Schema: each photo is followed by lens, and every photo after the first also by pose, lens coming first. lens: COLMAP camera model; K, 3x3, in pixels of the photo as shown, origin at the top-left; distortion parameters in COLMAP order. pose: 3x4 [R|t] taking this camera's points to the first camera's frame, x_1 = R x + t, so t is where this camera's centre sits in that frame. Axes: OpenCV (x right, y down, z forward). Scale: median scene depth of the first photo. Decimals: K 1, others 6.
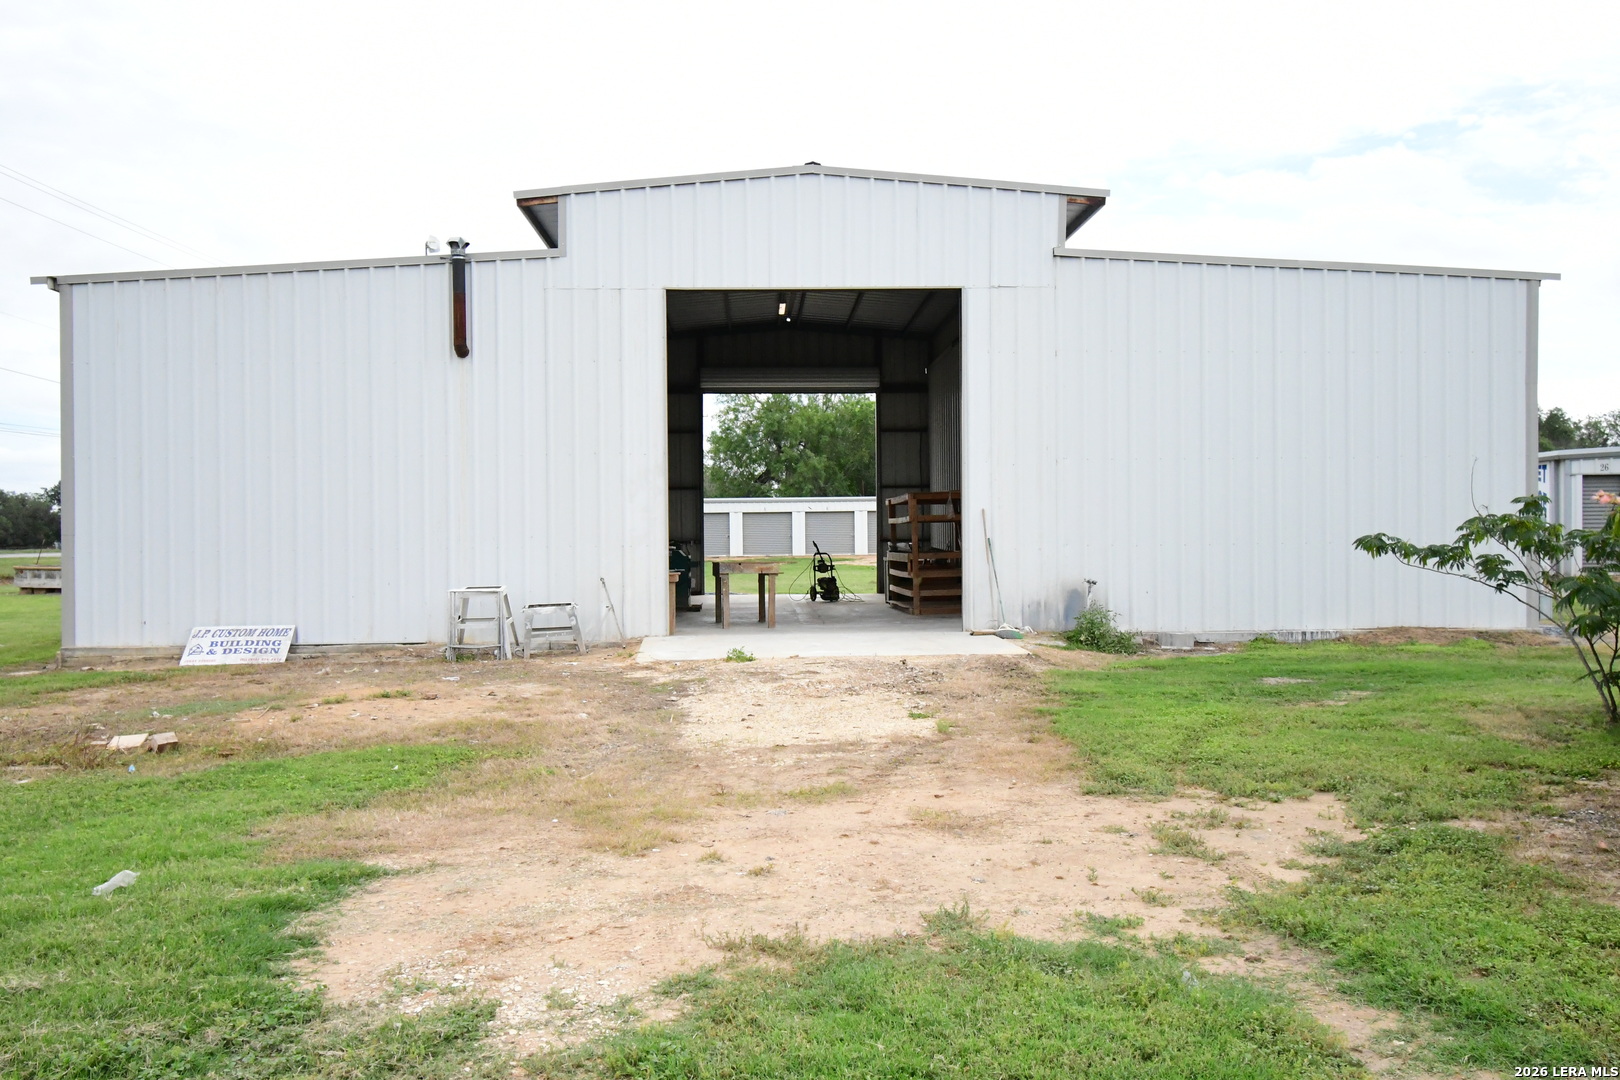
lens RADIAL K [[1346.1, 0, 810.0], [0, 1346.1, 540.0], [0, 0, 1]] dist [0.000349, 0.000671]
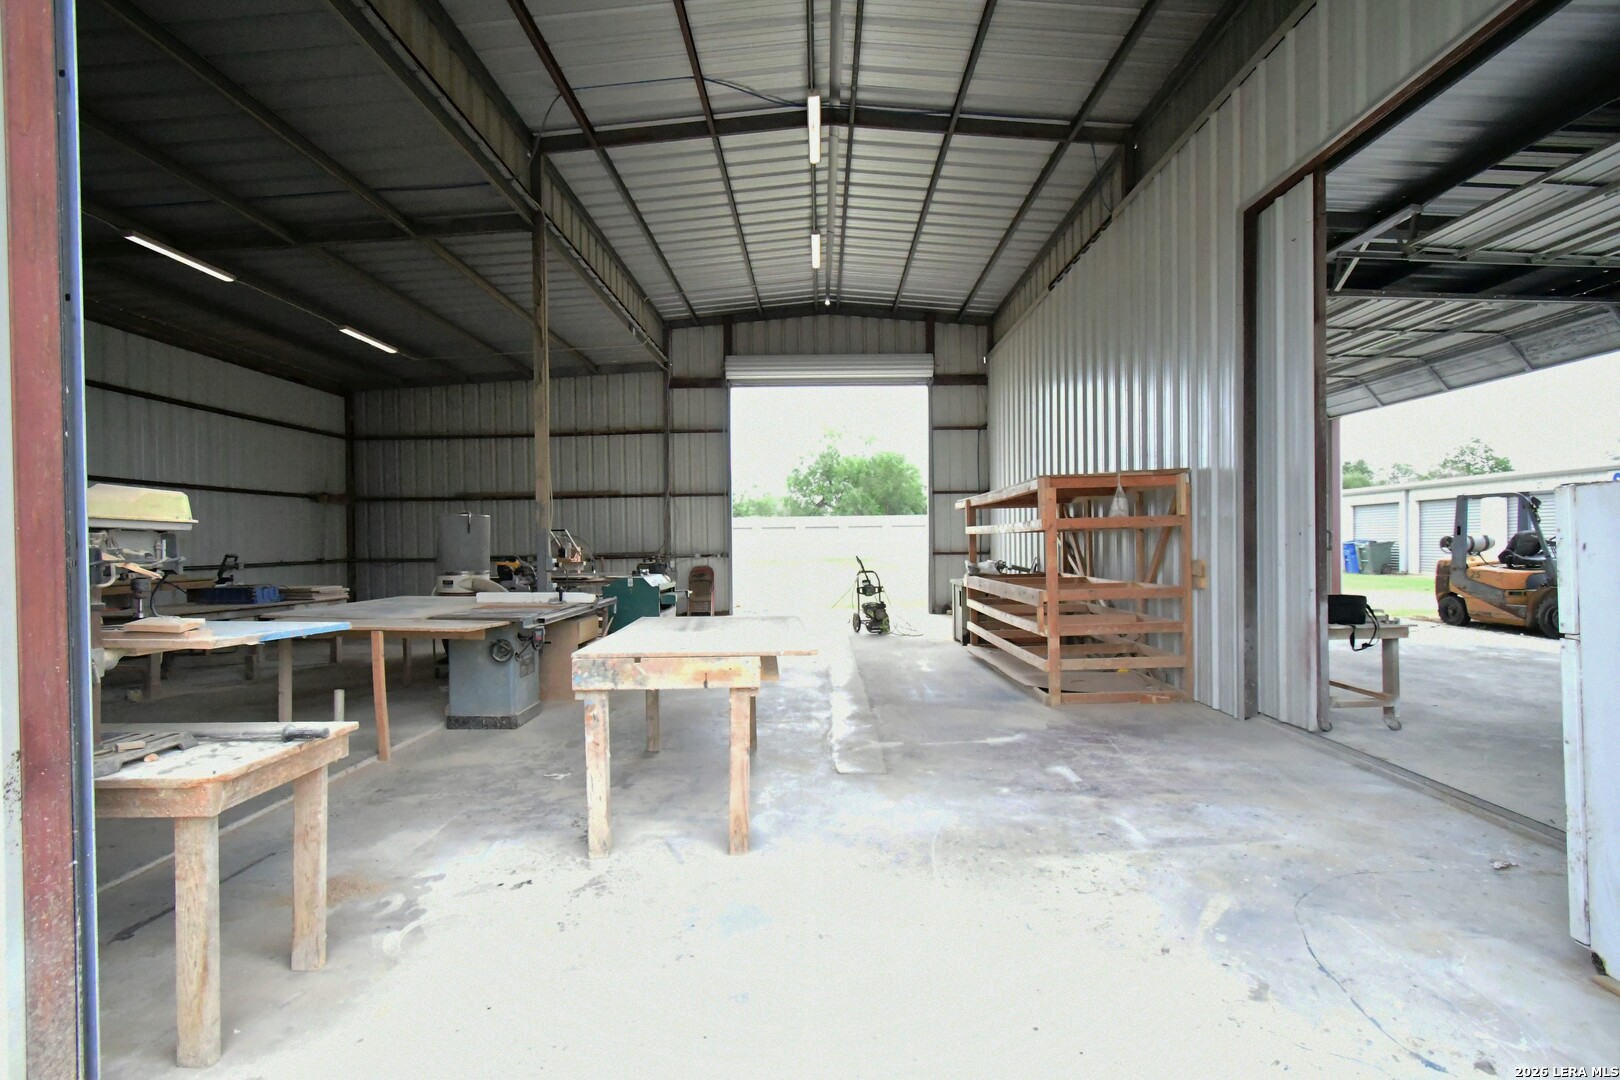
lens RADIAL K [[720.2, 0, 809.1], [0, 720.2, 545.5], [0, 0, 1]] dist [0.000029, -0.000757]
pose [[0.998288, 0.001485, -0.058472, -0.001128], [-0.001332, 0.999996, 0.002643, -0.010271], [0.058476, -0.002561, 0.998286, 0.905695]]
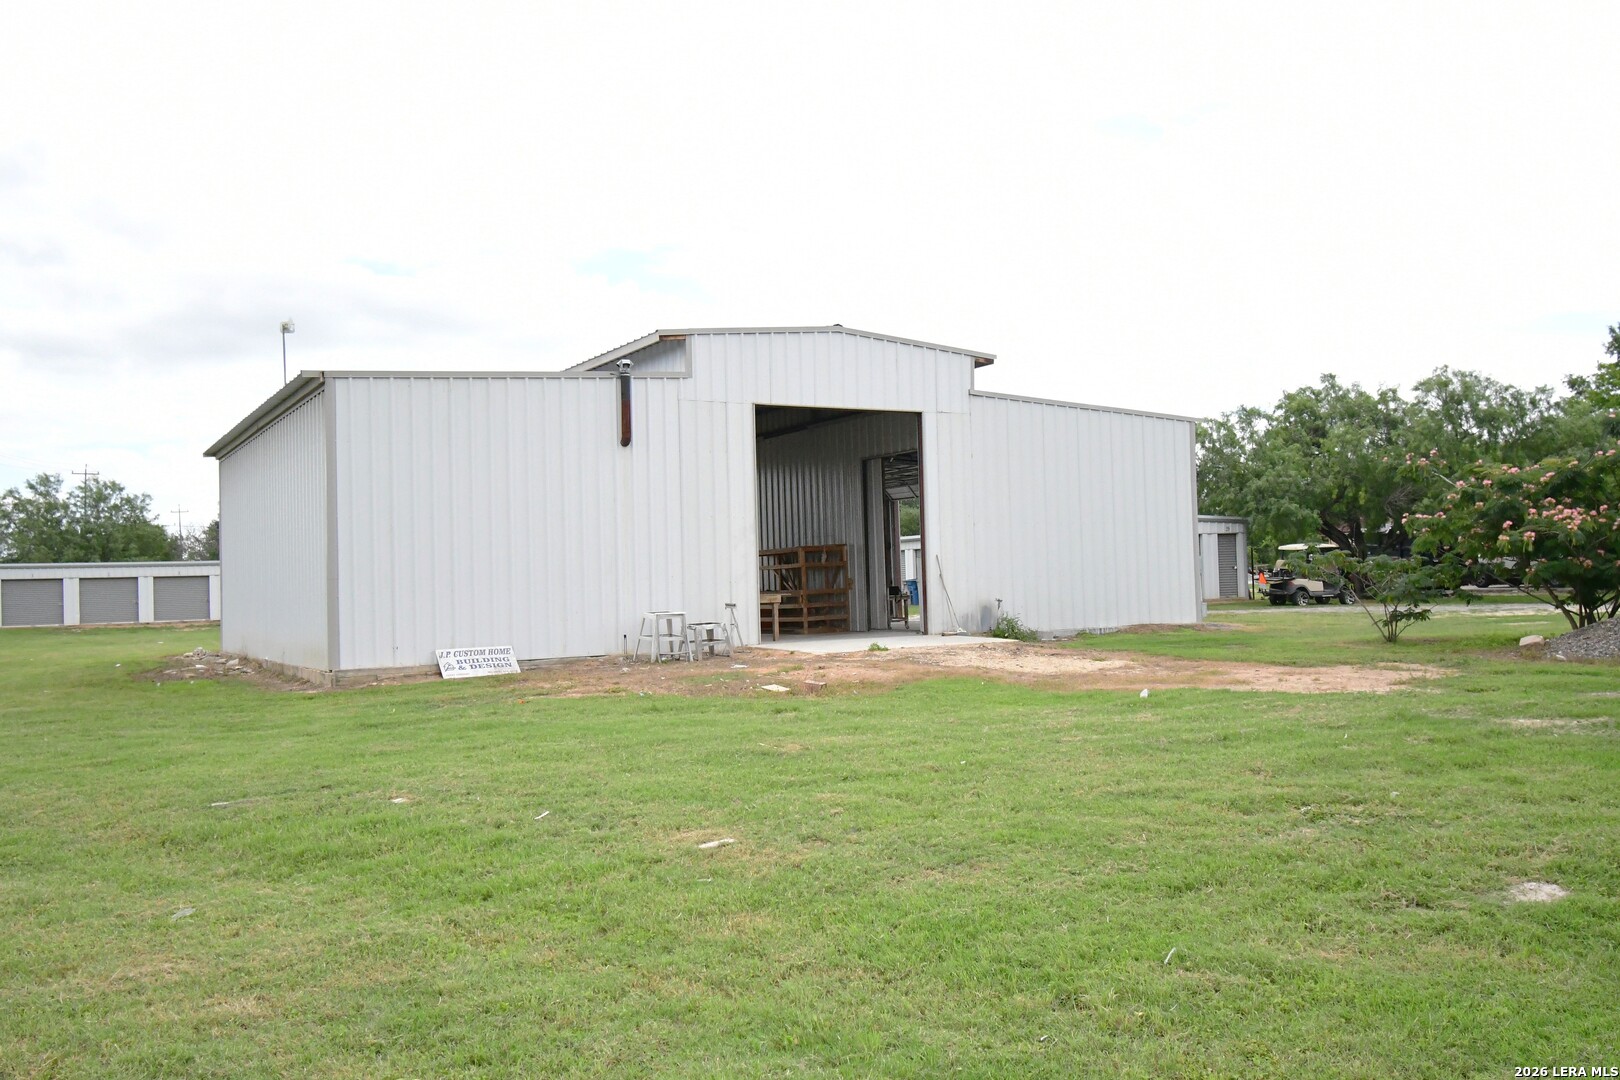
lens RADIAL K [[1346.1, 0, 810.0], [0, 1346.1, 540.0], [0, 0, 1]] dist [0.000349, 0.000671]
pose [[0.881519, 0.000316, 0.472148, -0.728217], [0.021616, 0.998924, -0.041026, 0.019881], [-0.471653, 0.046371, 0.880564, -0.291437]]
